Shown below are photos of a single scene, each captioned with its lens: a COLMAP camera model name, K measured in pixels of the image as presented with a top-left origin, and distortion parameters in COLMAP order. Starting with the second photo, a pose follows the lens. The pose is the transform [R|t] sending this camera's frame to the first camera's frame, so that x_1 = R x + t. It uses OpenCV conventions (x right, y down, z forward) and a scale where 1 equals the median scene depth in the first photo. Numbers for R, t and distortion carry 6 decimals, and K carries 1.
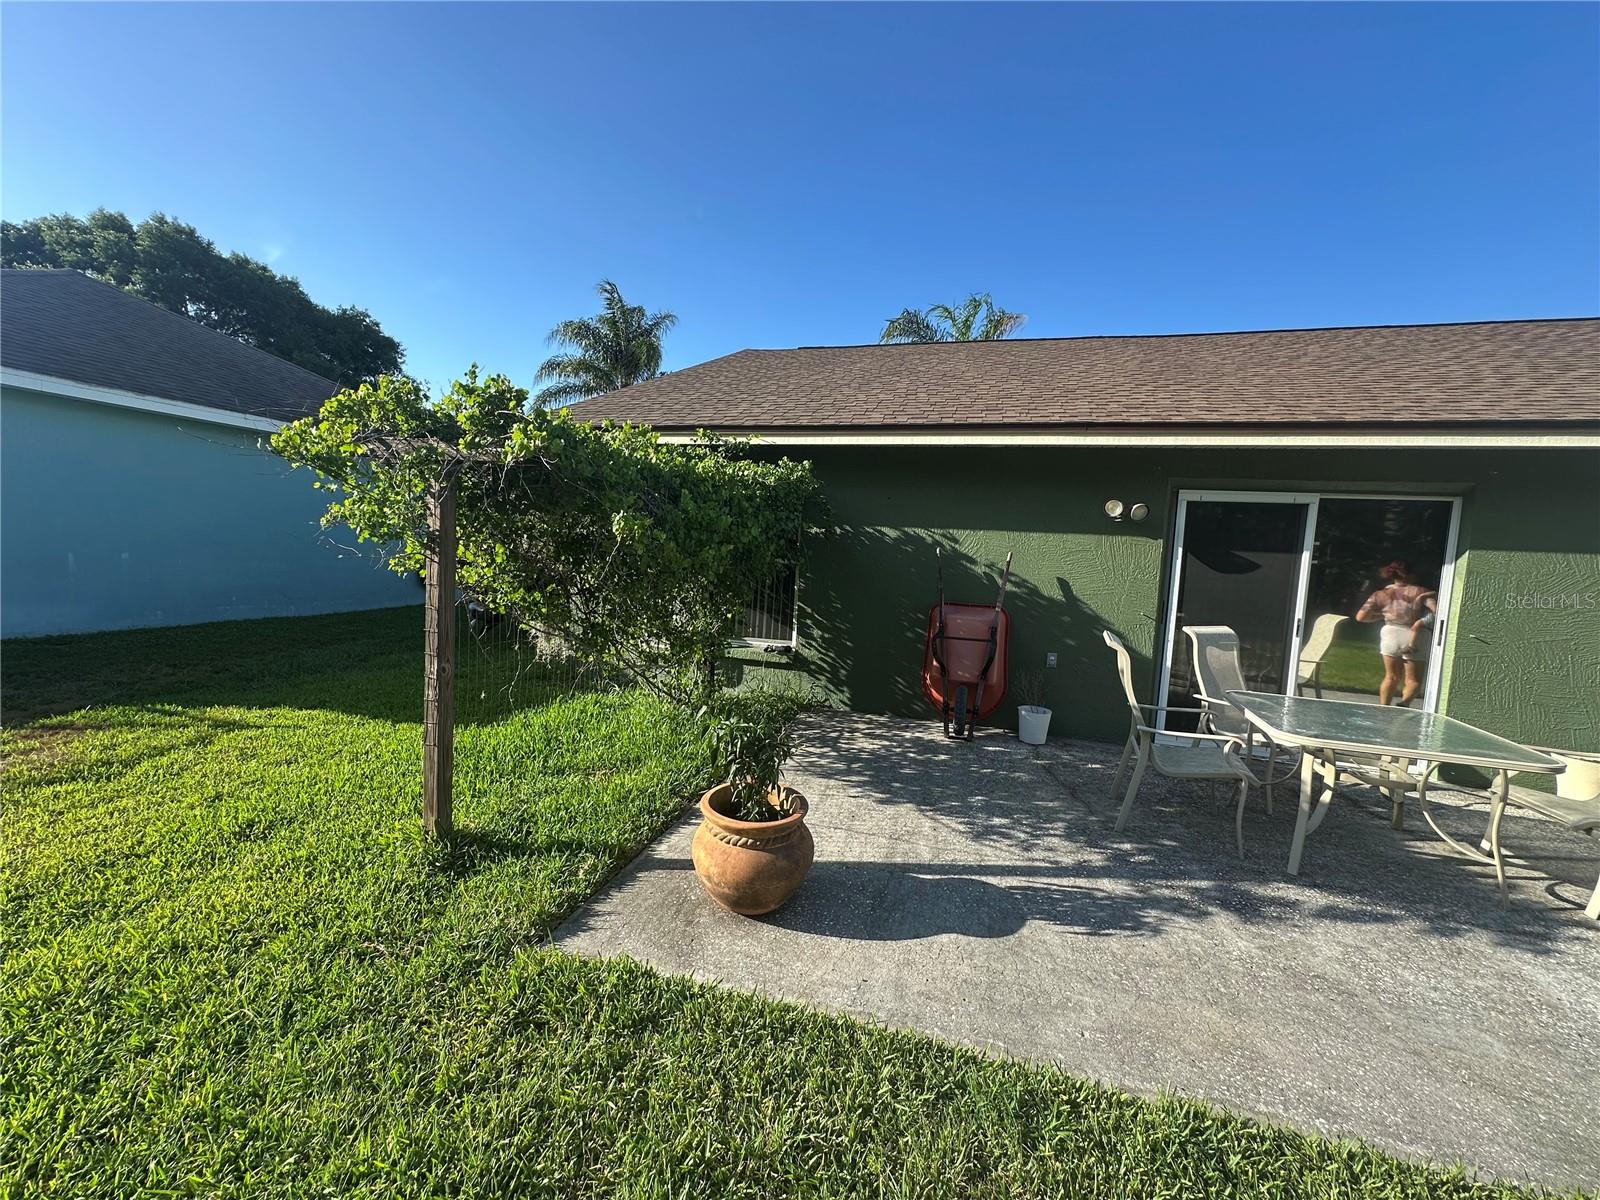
lens RADIAL K [[637.1, 0, 800.0], [0, 637.1, 600.0], [0, 0, 1]] dist [-0.004485, 0.001038]
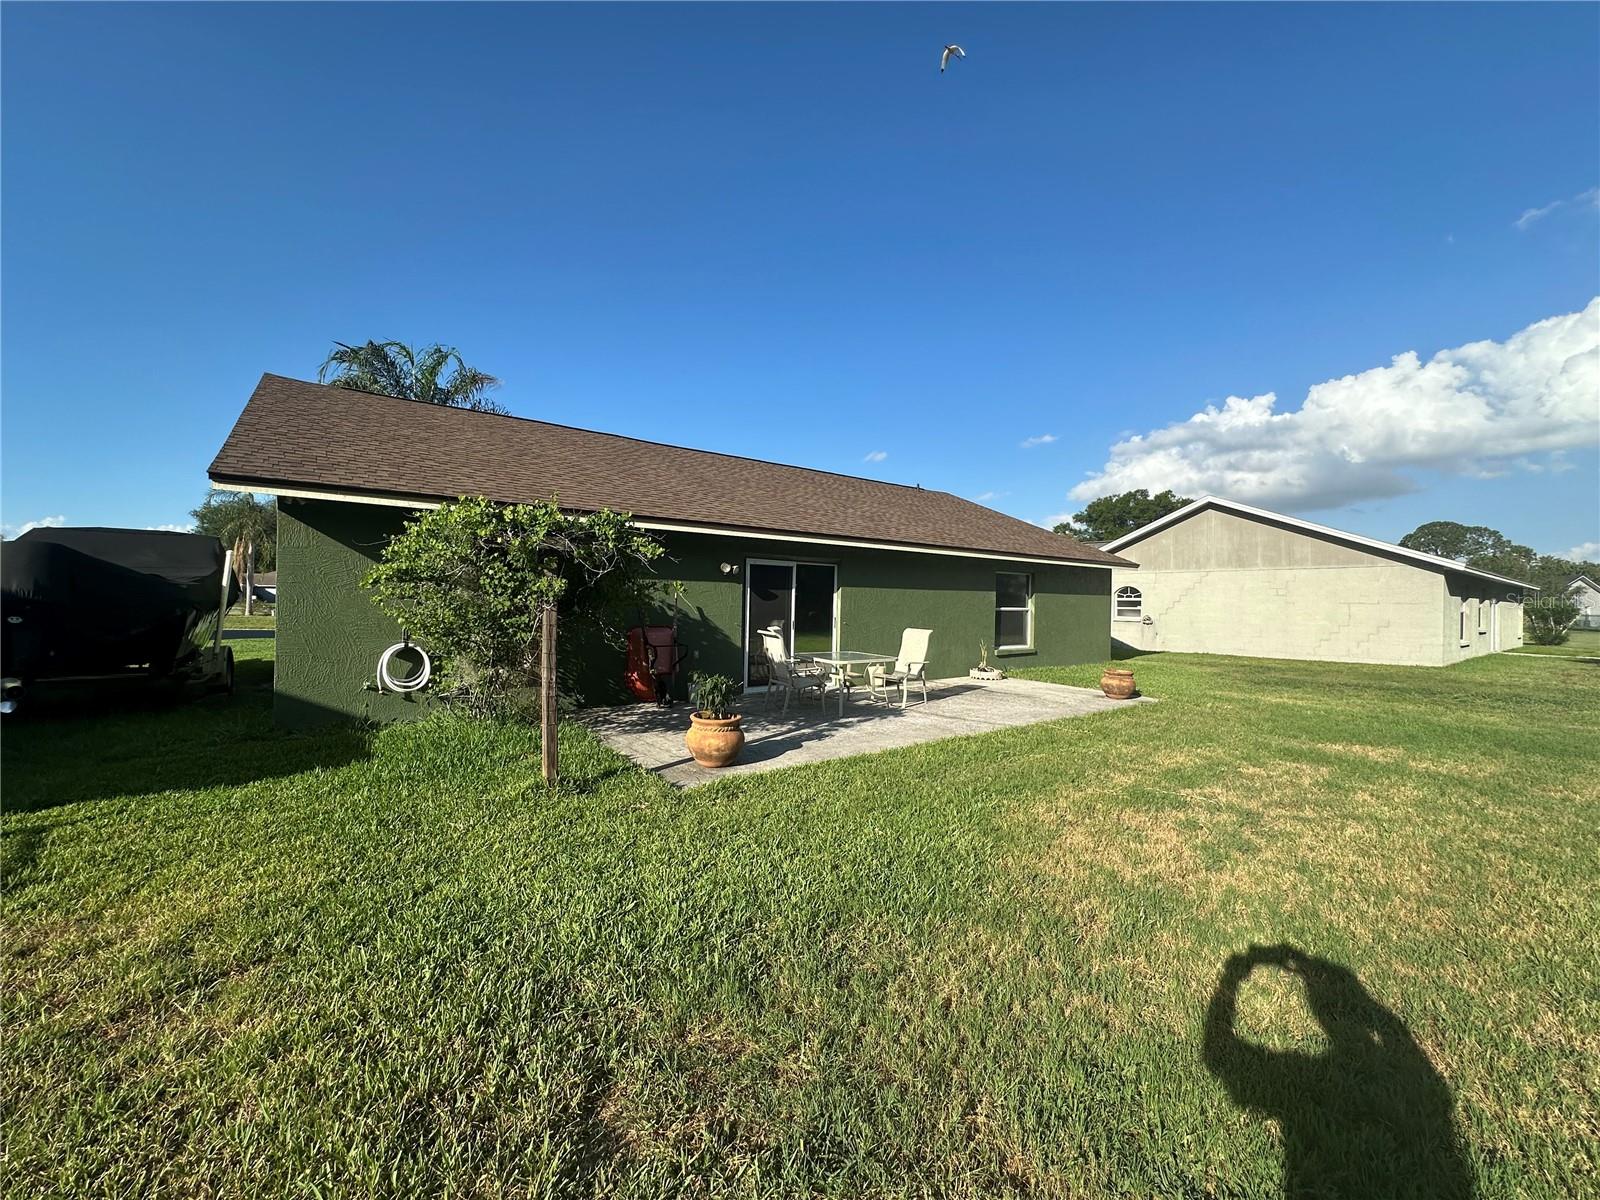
lens RADIAL K [[637.1, 0, 800.0], [0, 637.1, 600.0], [0, 0, 1]] dist [-0.004485, 0.001038]
pose [[0.604720, -0.034562, 0.795688, -0.843296], [0.076228, 0.996983, -0.014627, -0.006957], [-0.792782, 0.069499, 0.605530, -0.283579]]
